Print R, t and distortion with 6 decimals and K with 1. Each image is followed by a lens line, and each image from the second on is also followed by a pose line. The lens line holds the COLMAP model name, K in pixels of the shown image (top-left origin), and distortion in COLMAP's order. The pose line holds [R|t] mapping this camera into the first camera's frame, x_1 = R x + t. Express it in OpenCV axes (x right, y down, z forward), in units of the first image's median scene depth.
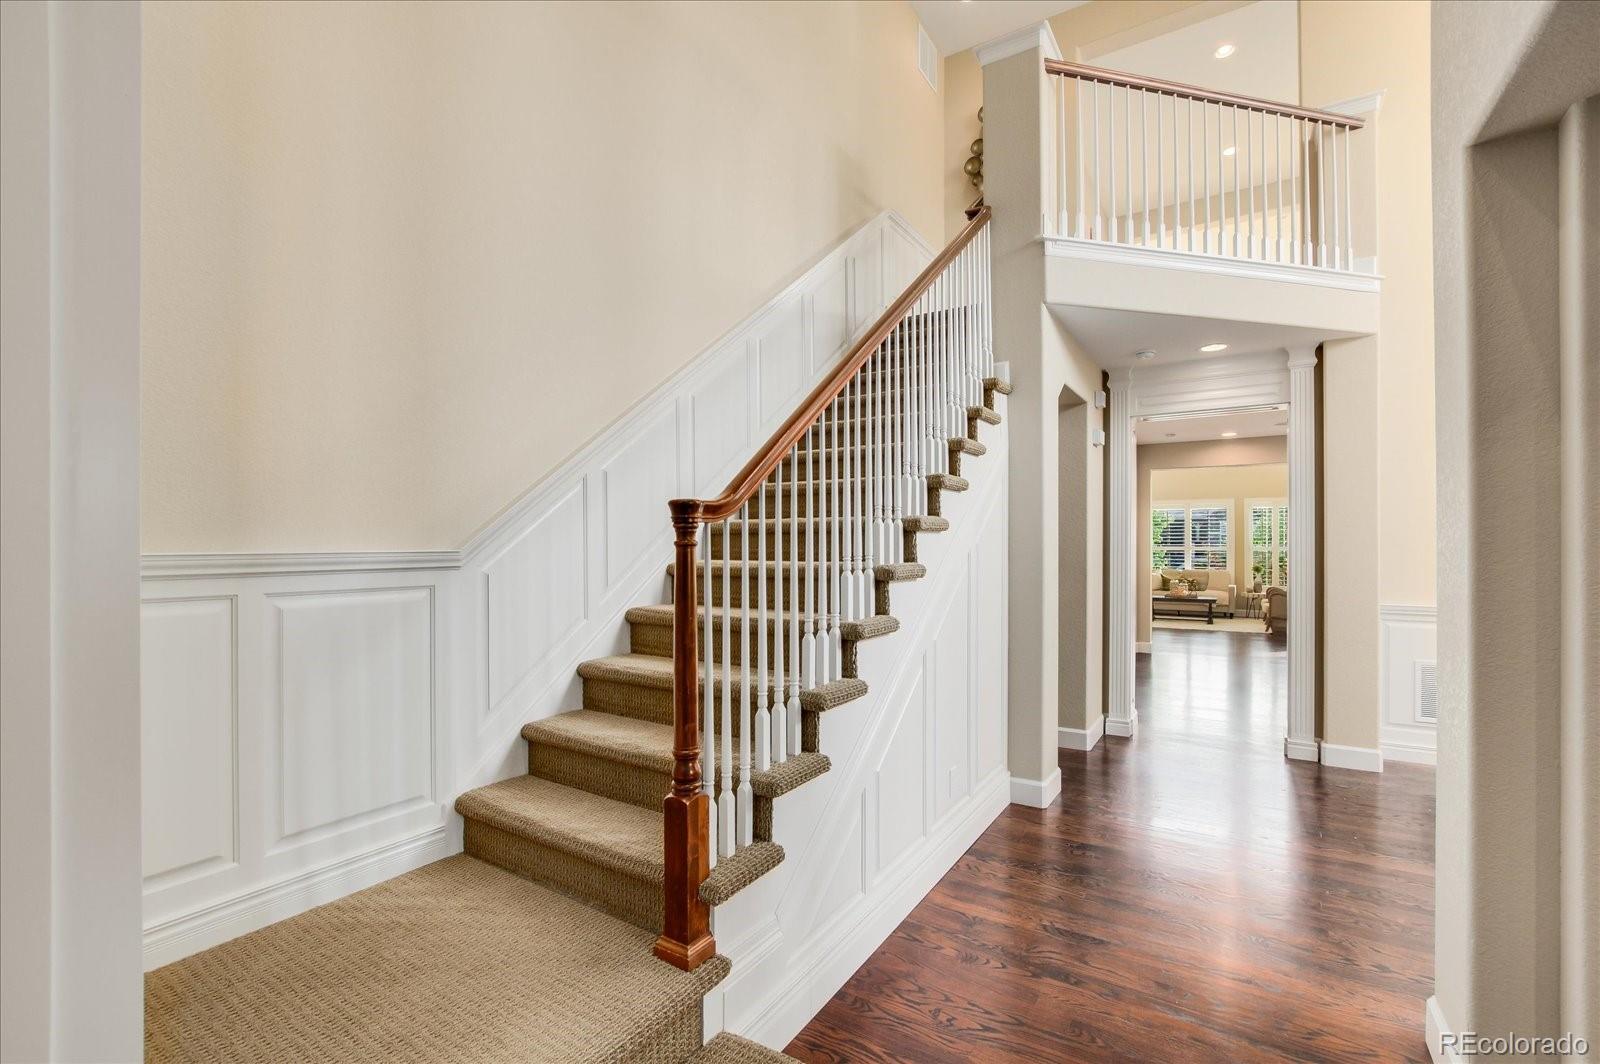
lens RADIAL K [[700.8, 0, 799.0], [0, 700.8, 536.8], [0, 0, 1]] dist [0.003031, 0.001905]
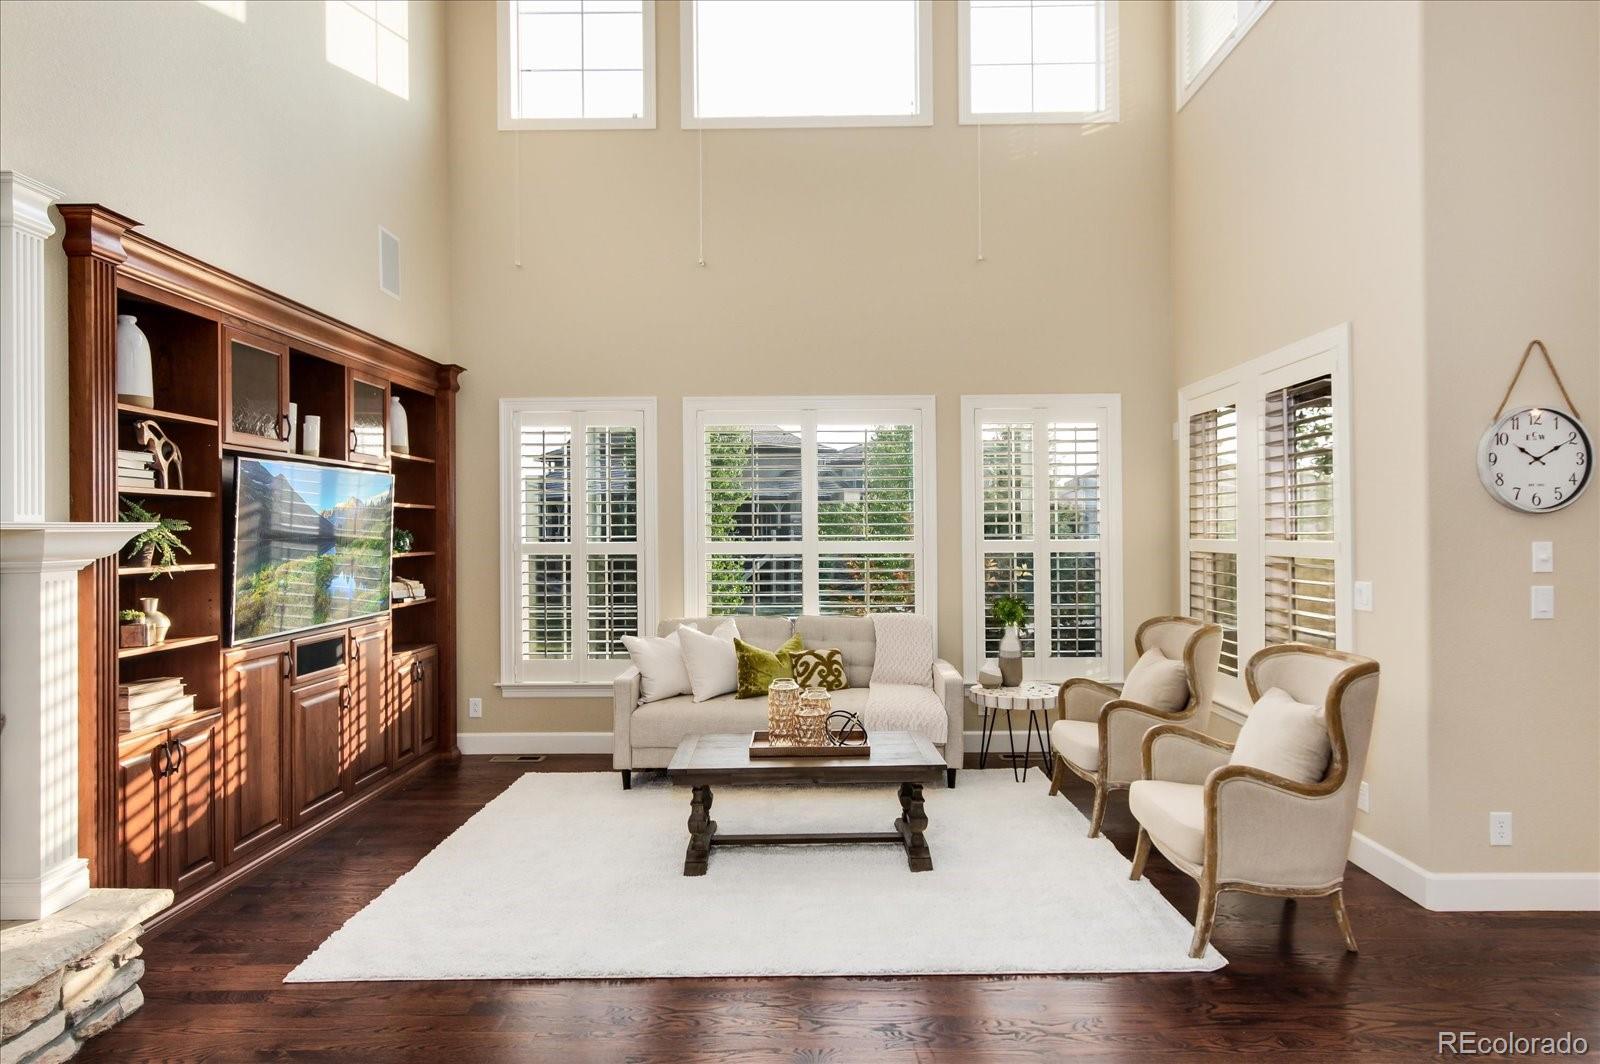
lens RADIAL K [[881.7, 0, 801.5], [0, 881.7, 528.1], [0, 0, 1]] dist [0.005265, 0.003586]
pose [[0.850891, 0.002620, 0.525336, 0.384364], [-0.005232, 0.999980, 0.003488, 0.007727], [-0.525317, -0.005717, 0.850888, 0.747776]]
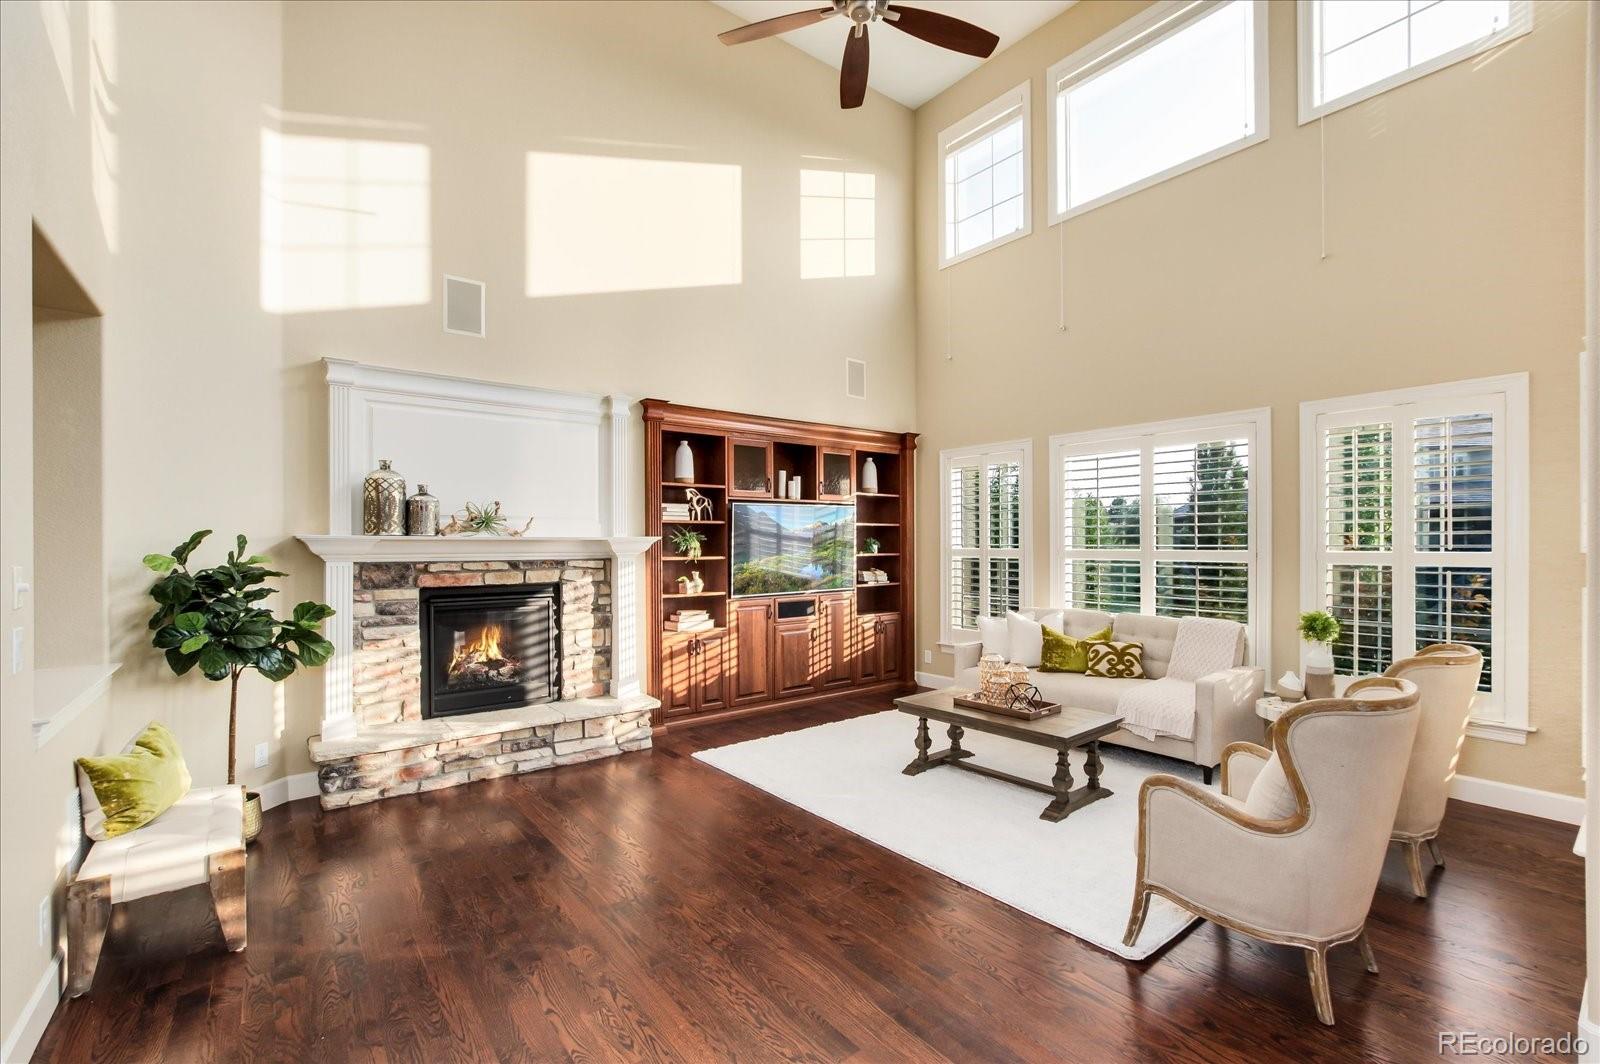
lens RADIAL K [[700.8, 0, 804.4], [0, 700.8, 543.4], [0, 0, 1]] dist [0.003031, 0.001905]
pose [[0.945401, 0.003986, -0.325884, 0.570193], [0.000221, 0.999917, 0.012870, 0.006892], [0.325909, -0.012240, 0.945322, 0.675569]]
